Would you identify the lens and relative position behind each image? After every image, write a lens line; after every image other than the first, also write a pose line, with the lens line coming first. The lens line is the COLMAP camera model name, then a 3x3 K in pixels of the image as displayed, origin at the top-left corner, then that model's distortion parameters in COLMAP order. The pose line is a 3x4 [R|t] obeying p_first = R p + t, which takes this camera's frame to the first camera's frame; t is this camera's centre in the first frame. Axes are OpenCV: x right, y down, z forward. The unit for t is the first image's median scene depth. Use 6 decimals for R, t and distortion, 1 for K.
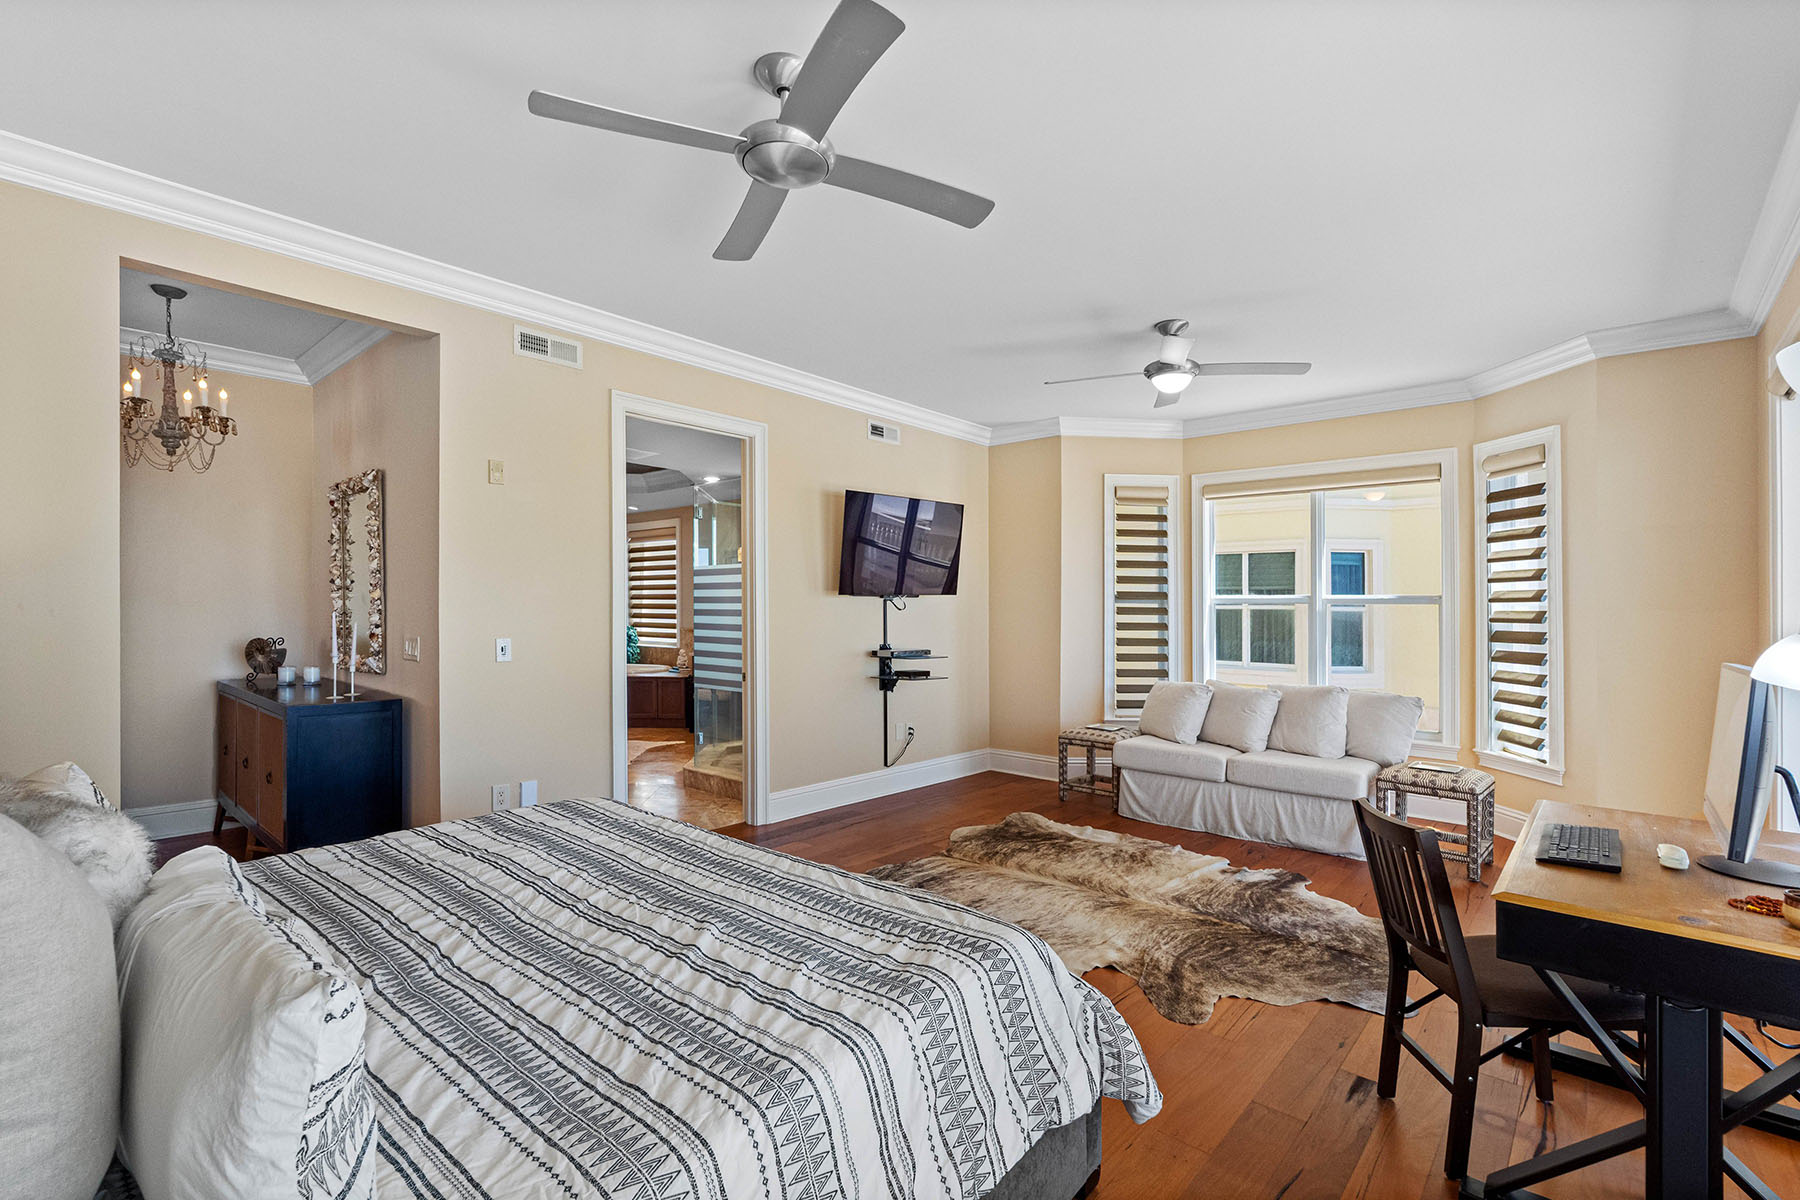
lens RADIAL K [[797.1, 0, 903.6], [0, 797.1, 597.8], [0, 0, 1]] dist [-0.008508, -0.000214]
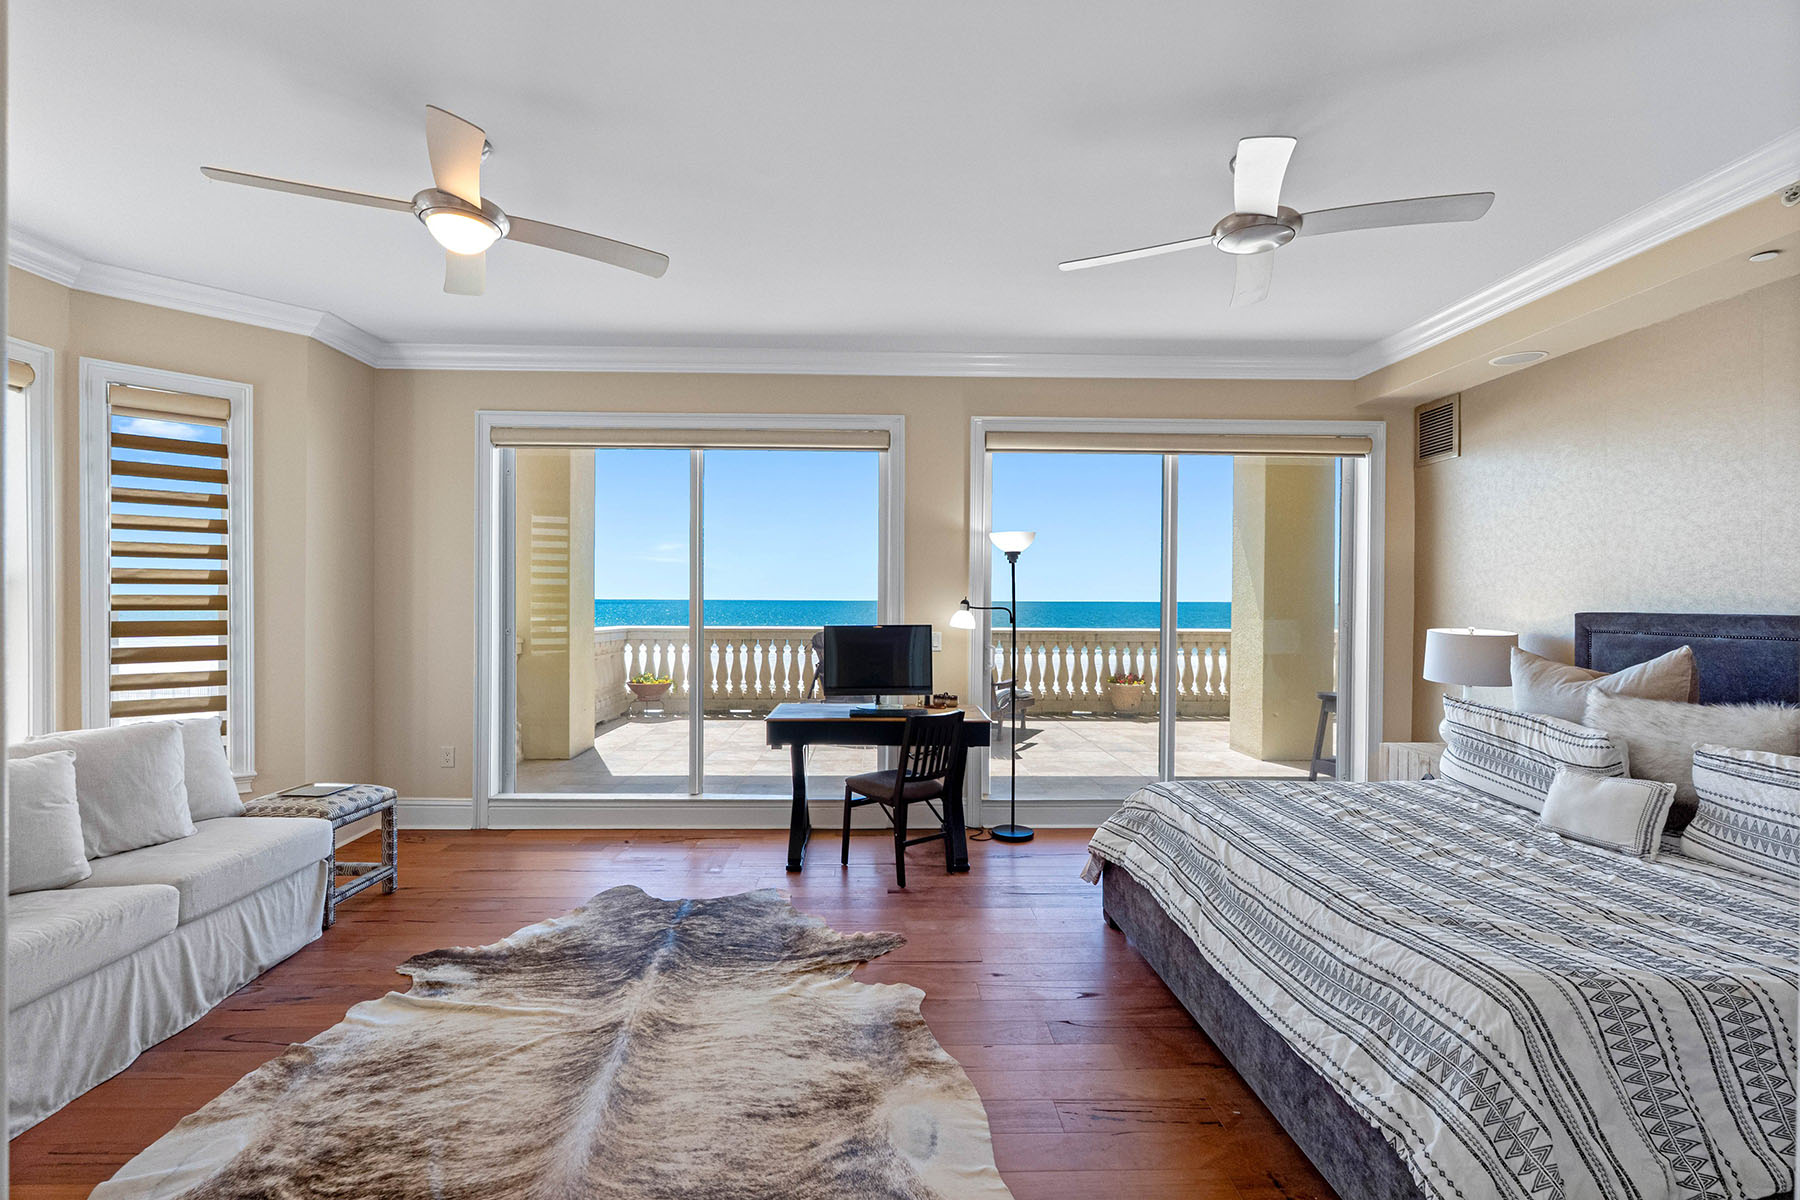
lens RADIAL K [[797.1, 0, 903.6], [0, 797.1, 597.8], [0, 0, 1]] dist [-0.008508, -0.000214]
pose [[-0.681191, -0.018299, 0.731877, -0.355388], [-0.026477, 0.999649, 0.000350, -0.000441], [-0.731627, -0.019139, -0.681437, 1.191549]]
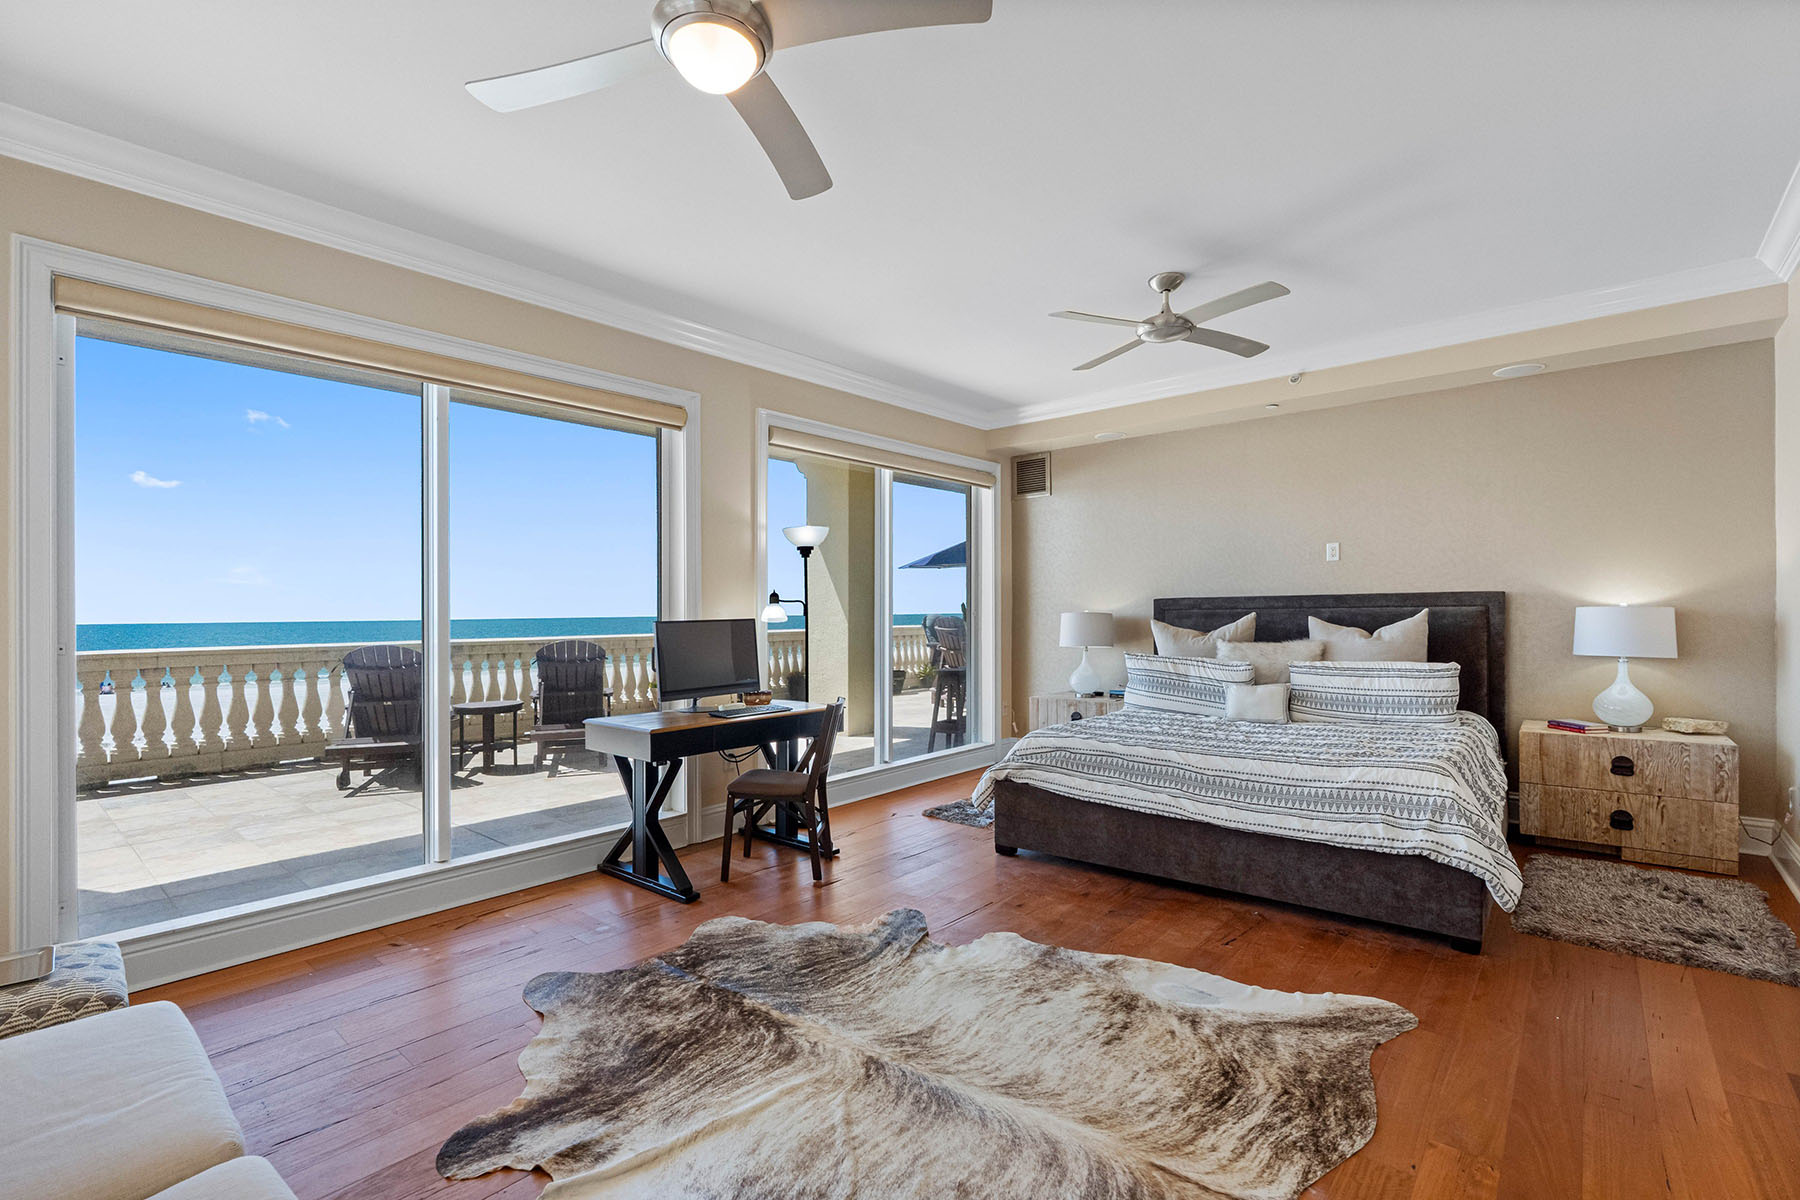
lens RADIAL K [[801.1, 0, 900.0], [0, 801.1, 600.0], [0, 0, 1]] dist [-0.001493, -0.000939]
pose [[-0.999981, -0.004647, -0.003926, 0.240975], [-0.004529, 0.999552, -0.029573, 0.043533], [0.004062, -0.029555, -0.999555, 1.483810]]
